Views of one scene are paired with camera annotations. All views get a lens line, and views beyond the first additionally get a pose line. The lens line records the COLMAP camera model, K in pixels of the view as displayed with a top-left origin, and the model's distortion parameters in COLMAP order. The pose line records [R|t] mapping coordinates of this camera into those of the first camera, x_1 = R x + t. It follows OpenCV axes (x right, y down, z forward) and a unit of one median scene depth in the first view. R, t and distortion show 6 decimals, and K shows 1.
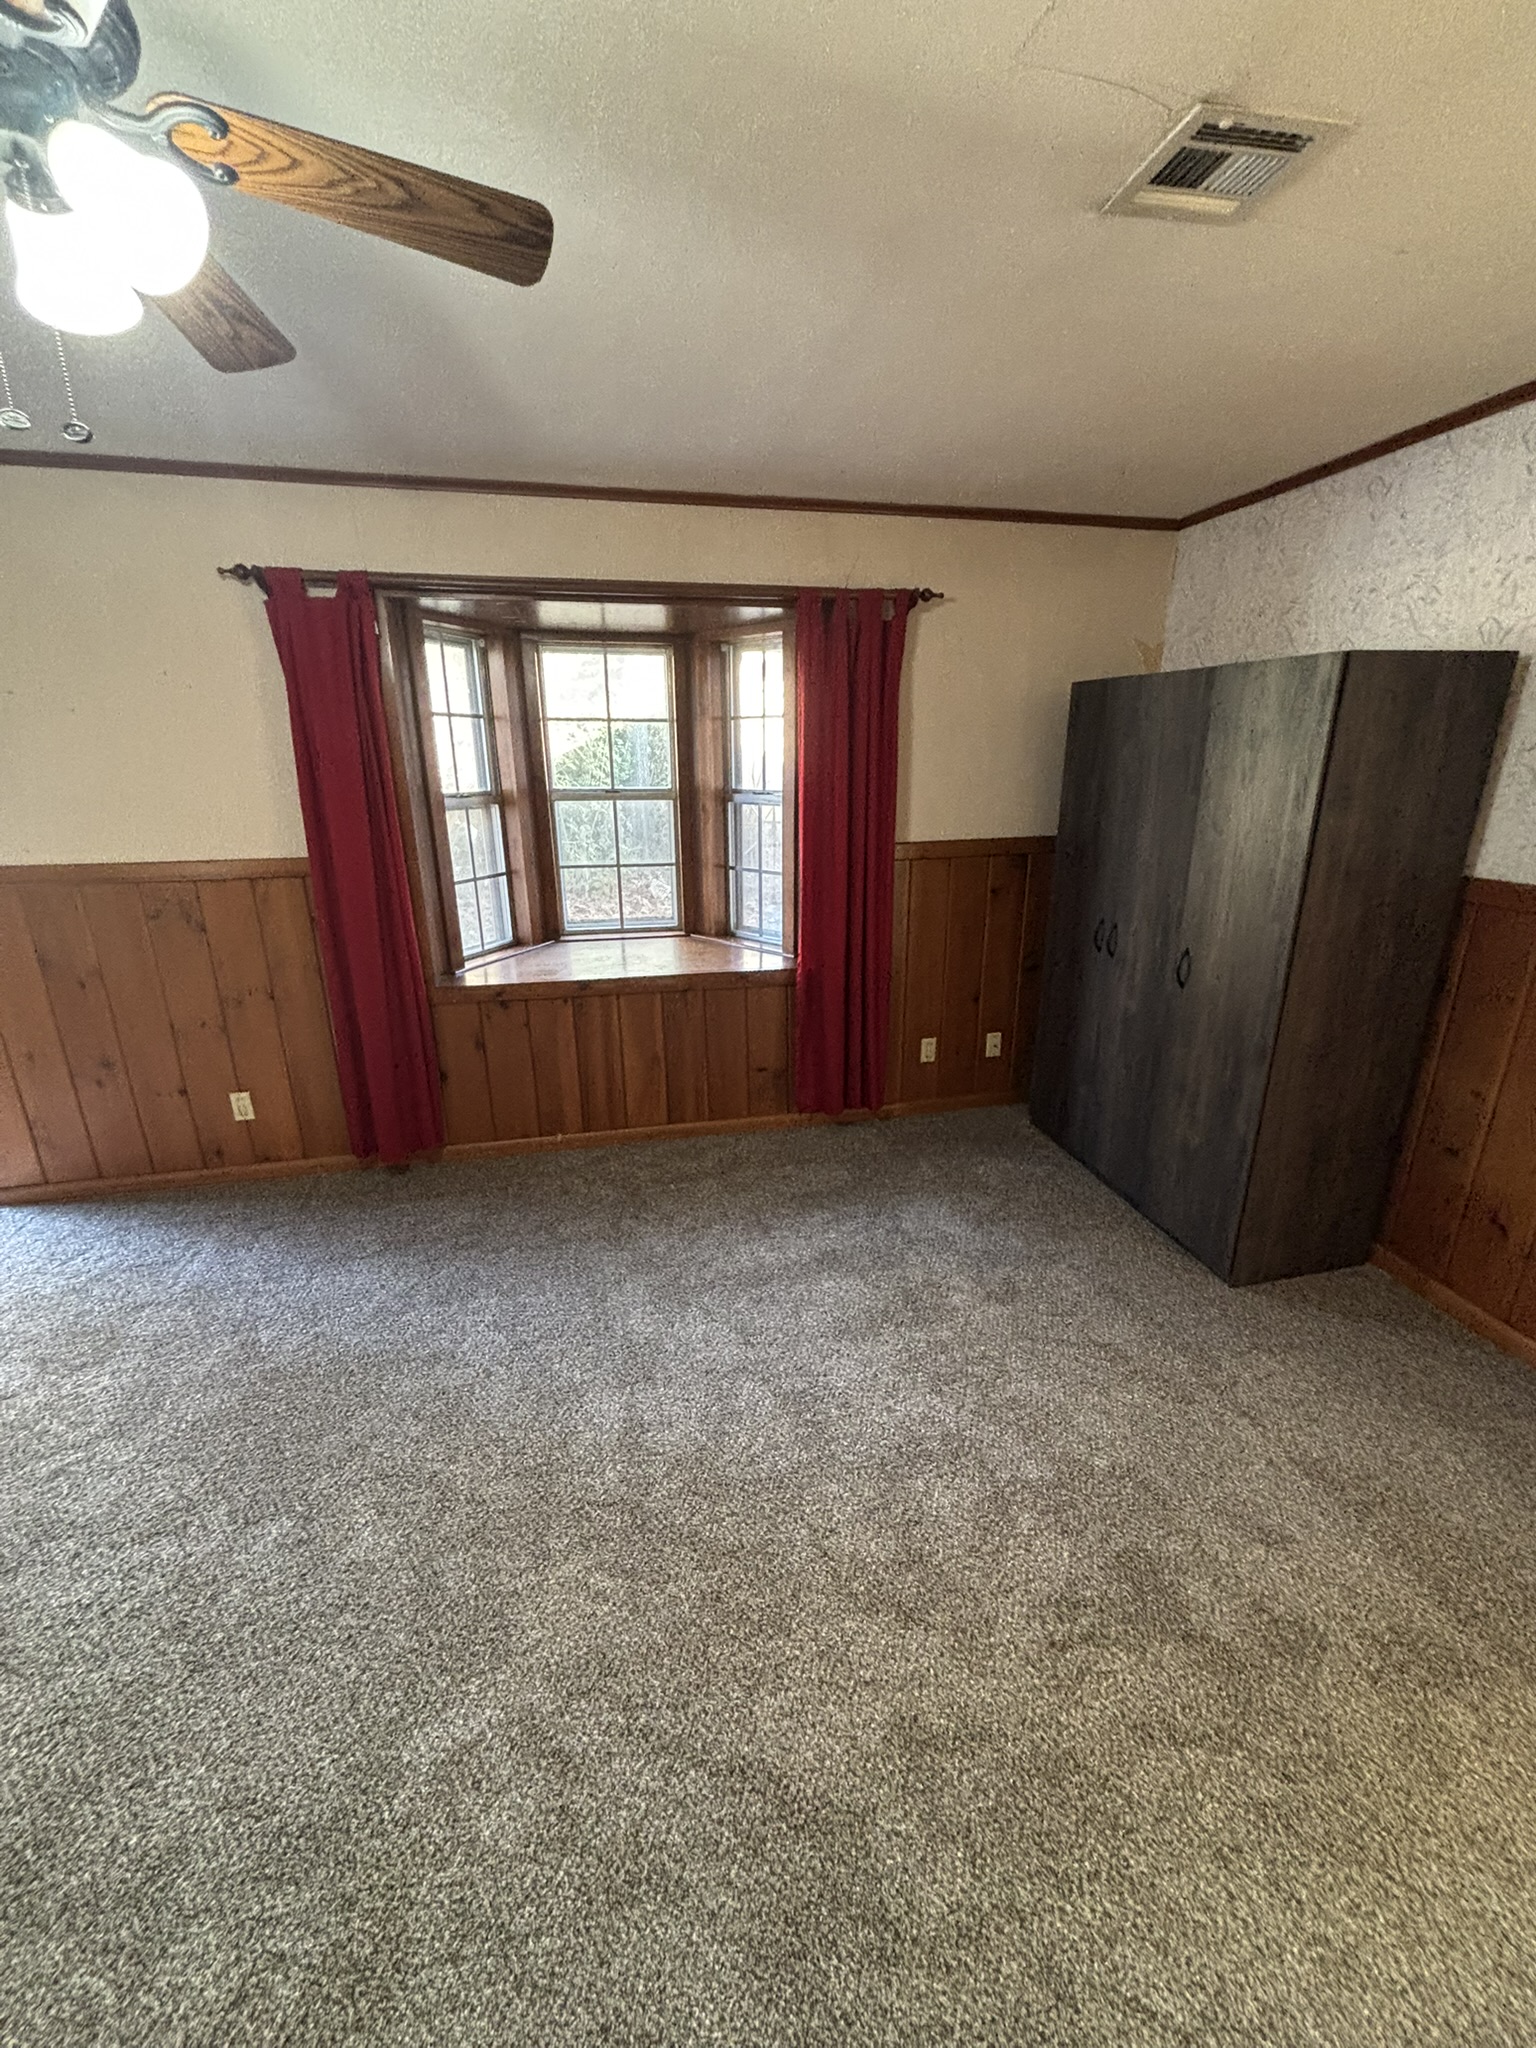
lens RADIAL K [[828.7, 0, 768.0], [0, 828.7, 1024.0], [0, 0, 1]] dist [0.000308, 0.000451]
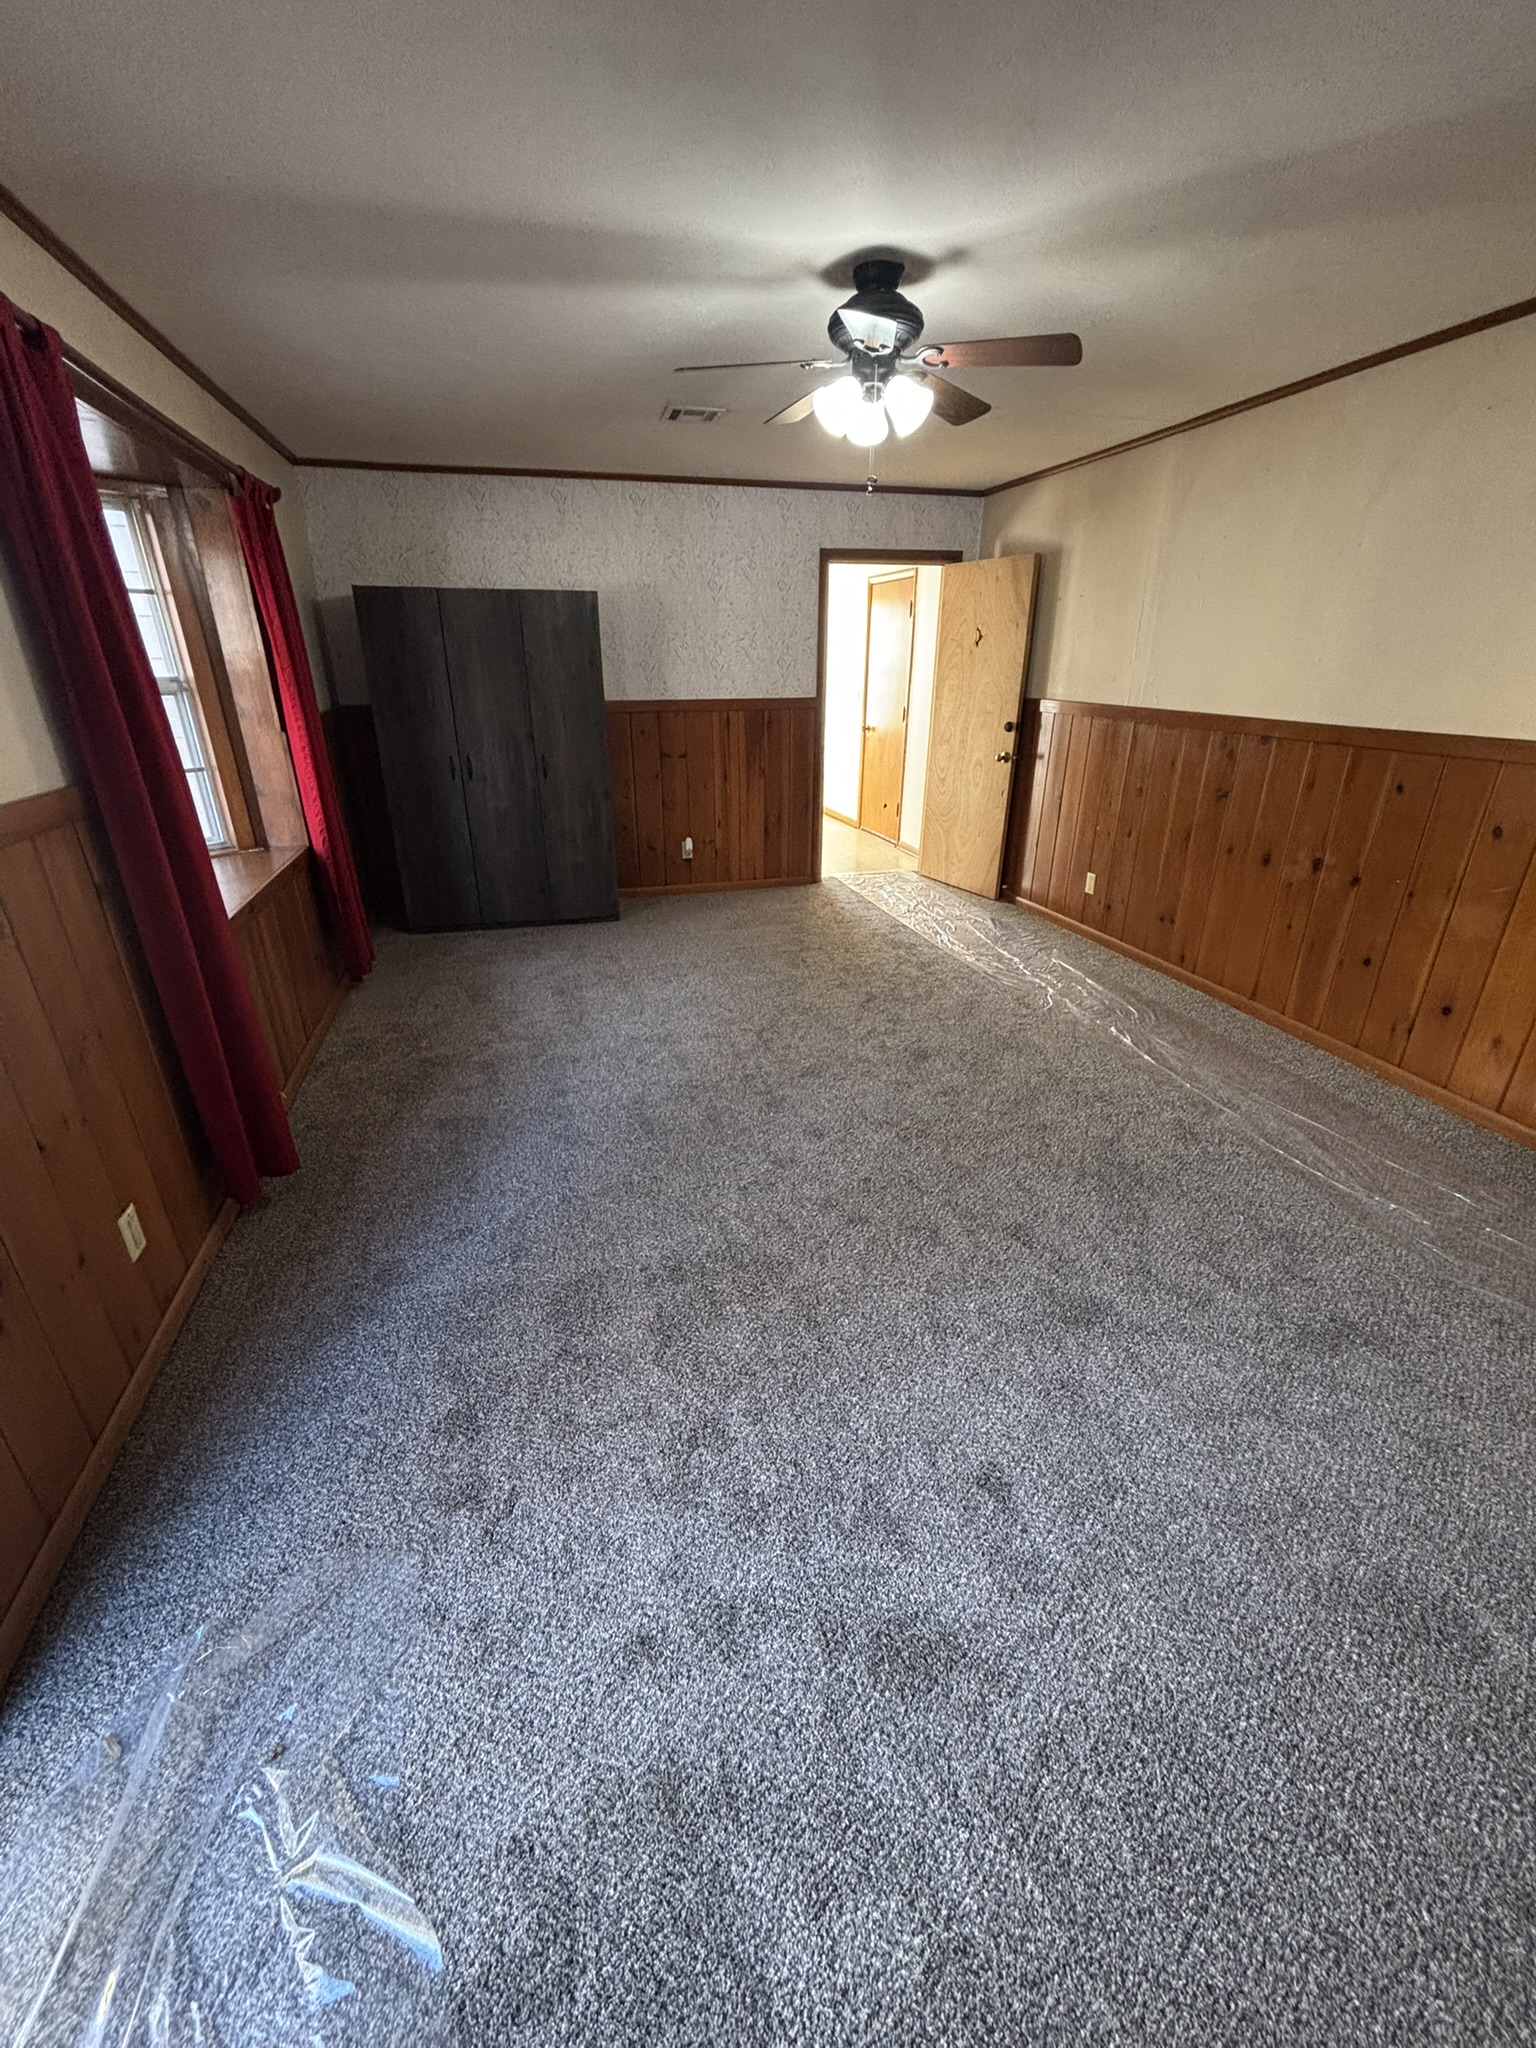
lens RADIAL K [[828.7, 0, 768.0], [0, 828.7, 1024.0], [0, 0, 1]] dist [0.000308, 0.000451]
pose [[-0.060256, -0.398907, 0.915009, -1.328403], [0.311836, 0.863272, 0.396887, -0.142106], [-0.948223, 0.309247, 0.072376, 0.563491]]
